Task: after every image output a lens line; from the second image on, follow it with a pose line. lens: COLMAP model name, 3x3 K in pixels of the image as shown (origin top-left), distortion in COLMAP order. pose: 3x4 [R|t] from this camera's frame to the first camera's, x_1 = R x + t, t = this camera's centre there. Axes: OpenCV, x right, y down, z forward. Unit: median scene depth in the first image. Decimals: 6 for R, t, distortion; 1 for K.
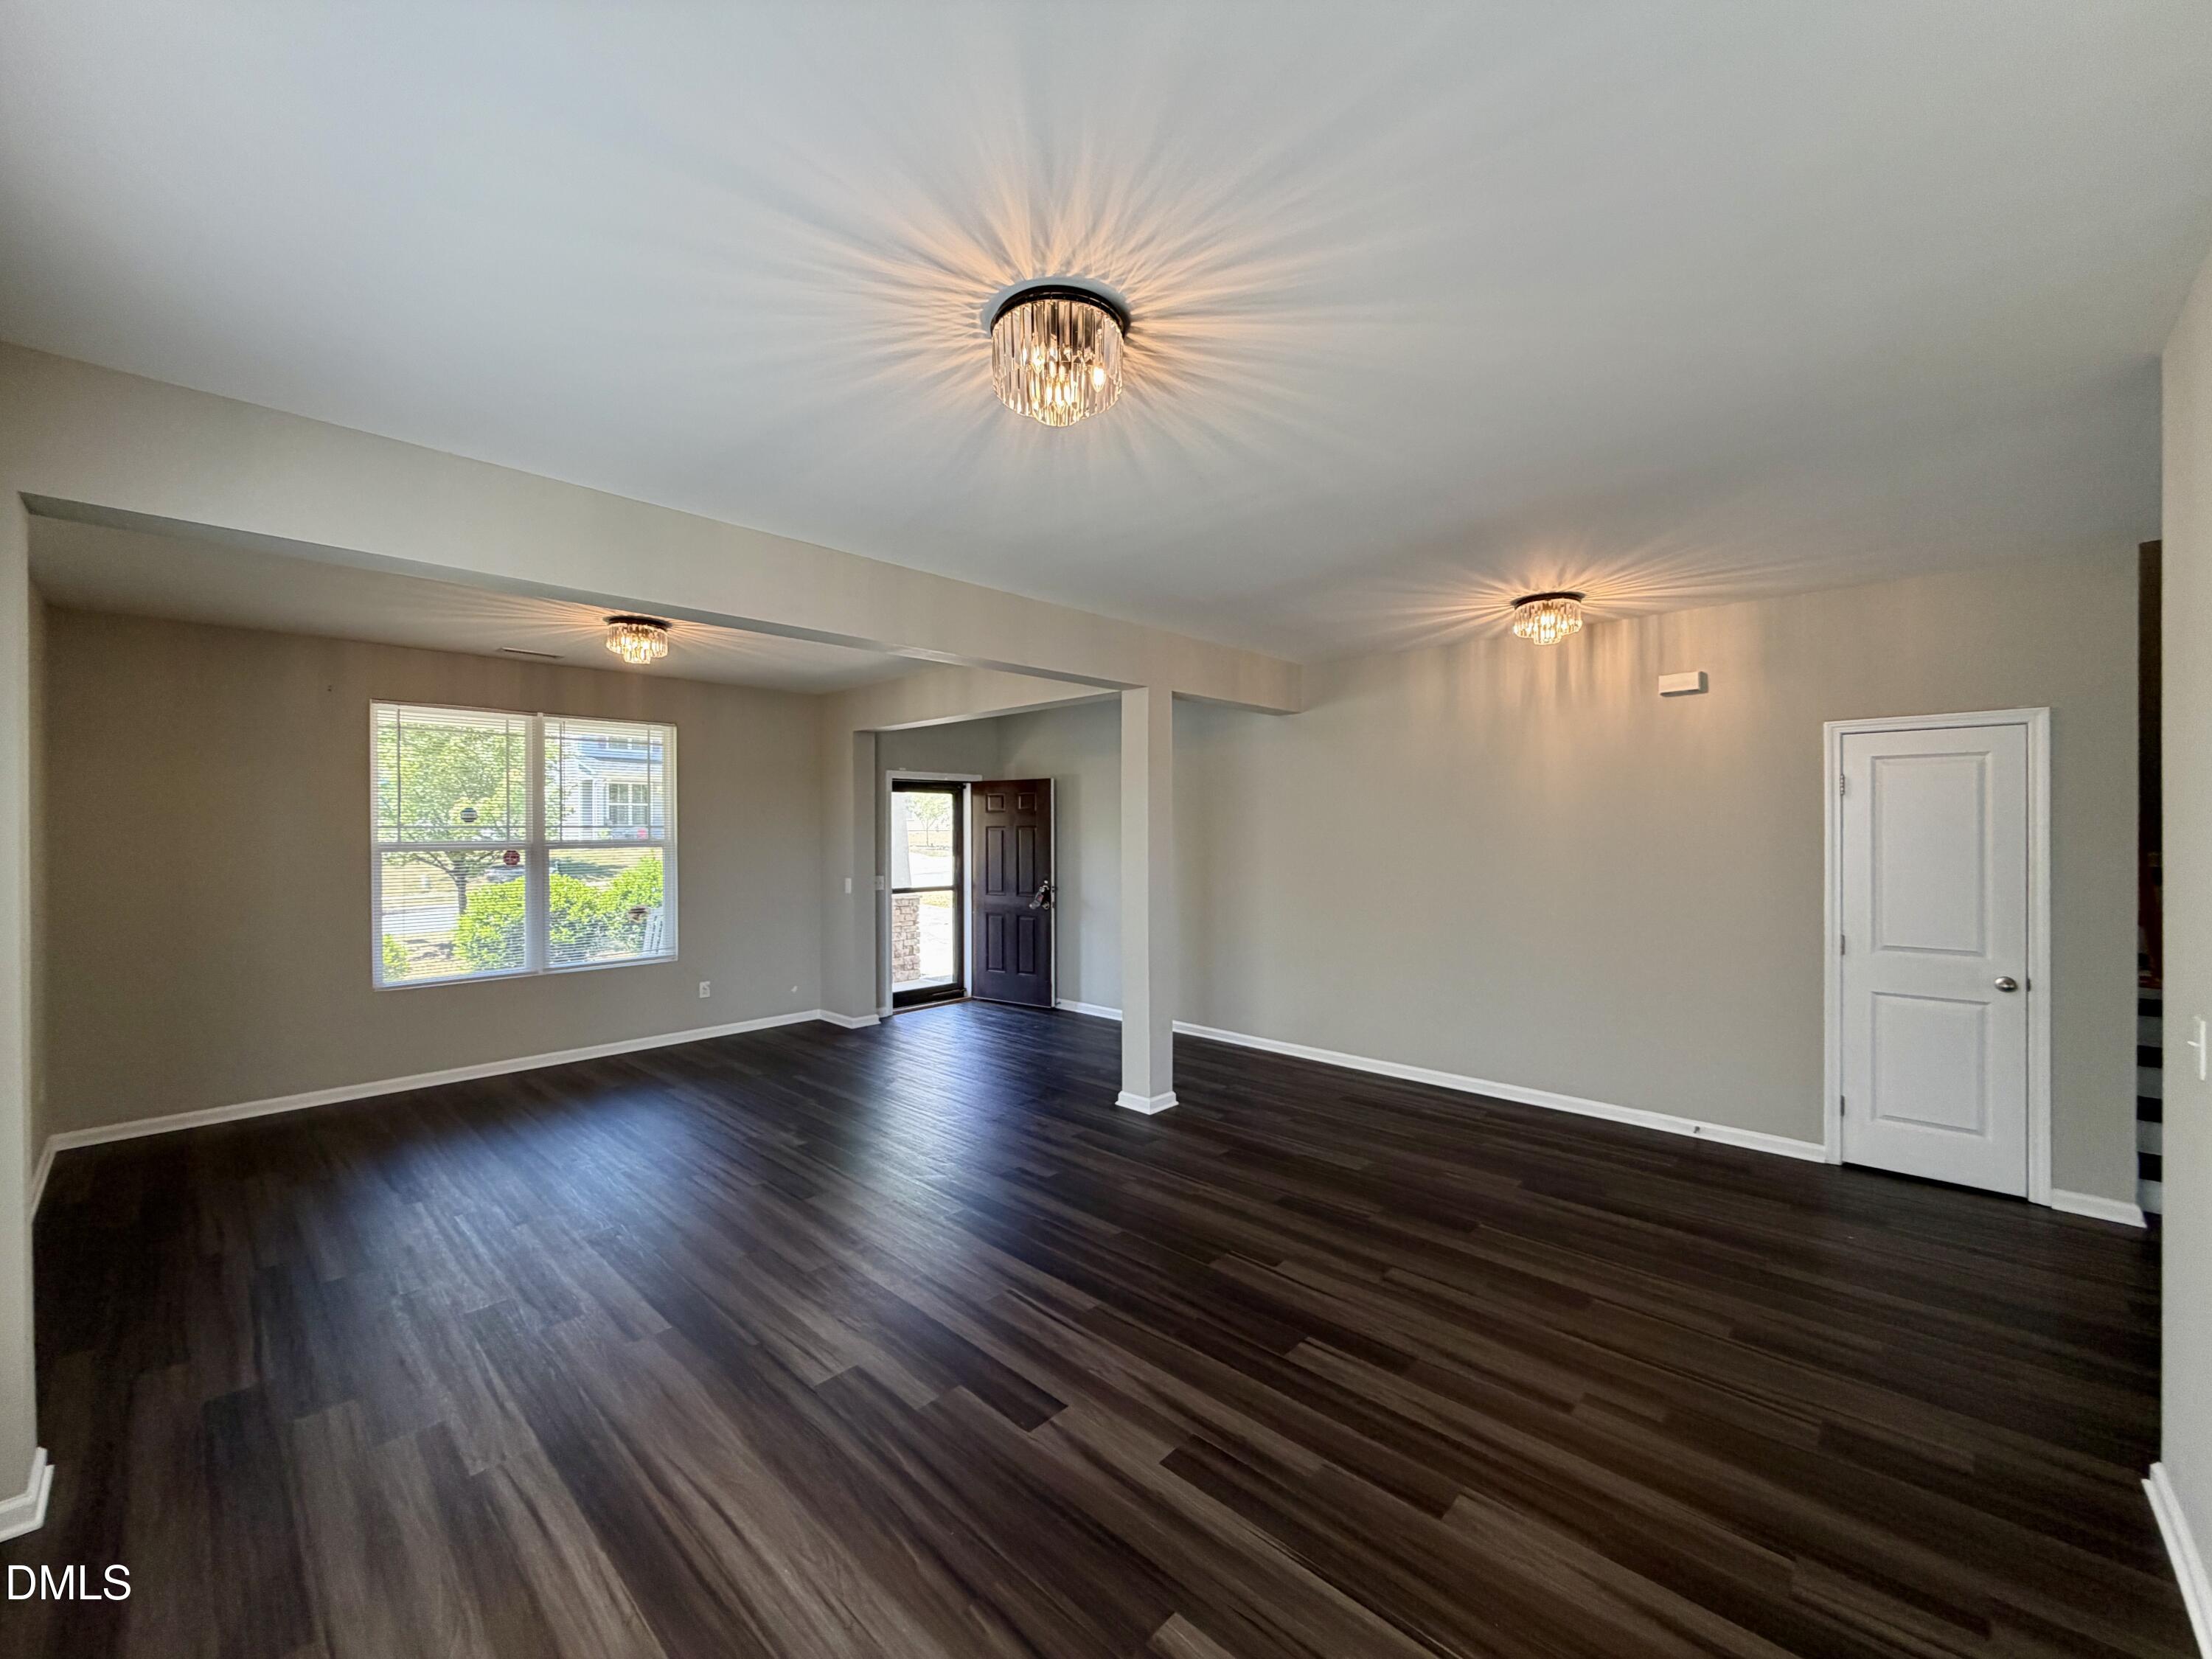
lens RADIAL K [[886.2, 0, 1095.1], [0, 886.2, 831.0], [0, 0, 1]] dist [-0.000271, -0.000003]
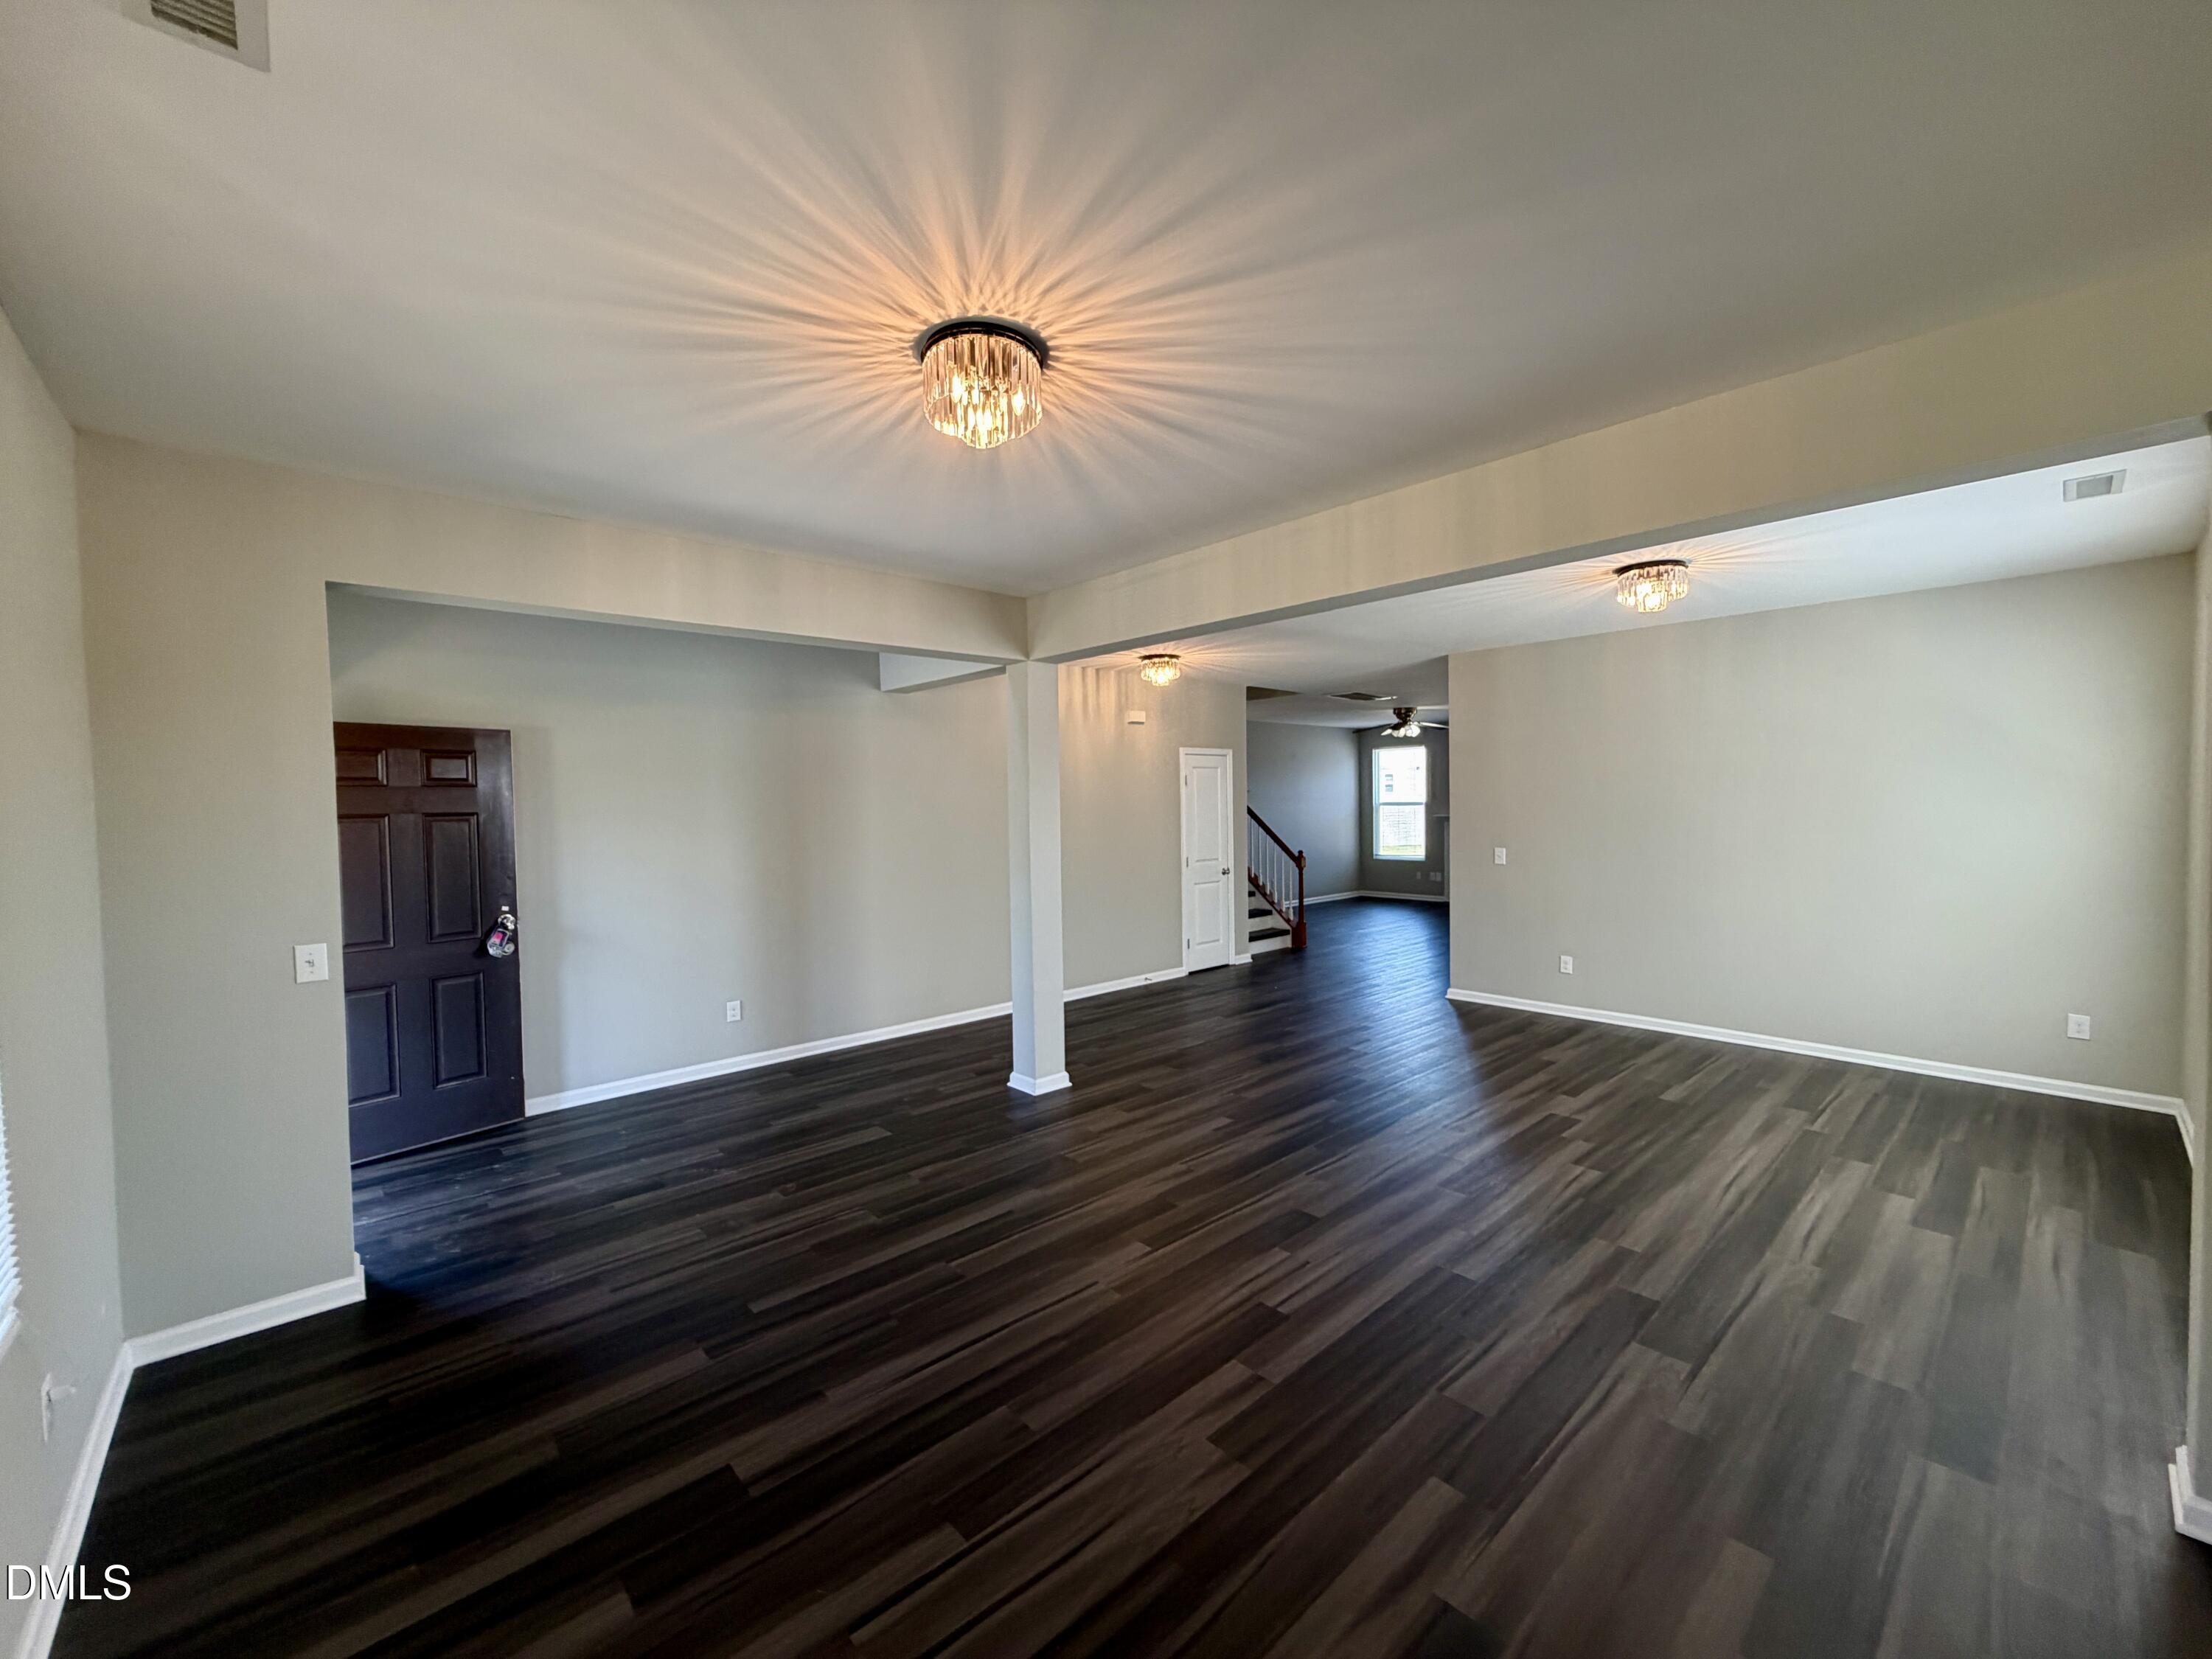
lens RADIAL K [[886.2, 0, 1095.5], [0, 886.2, 827.2], [0, 0, 1]] dist [-0.000271, -0.000003]
pose [[0.071923, -0.027488, 0.997031, -1.185271], [0.020497, 0.999450, 0.026076, -0.003934], [-0.997200, 0.018561, 0.072447, 1.117541]]
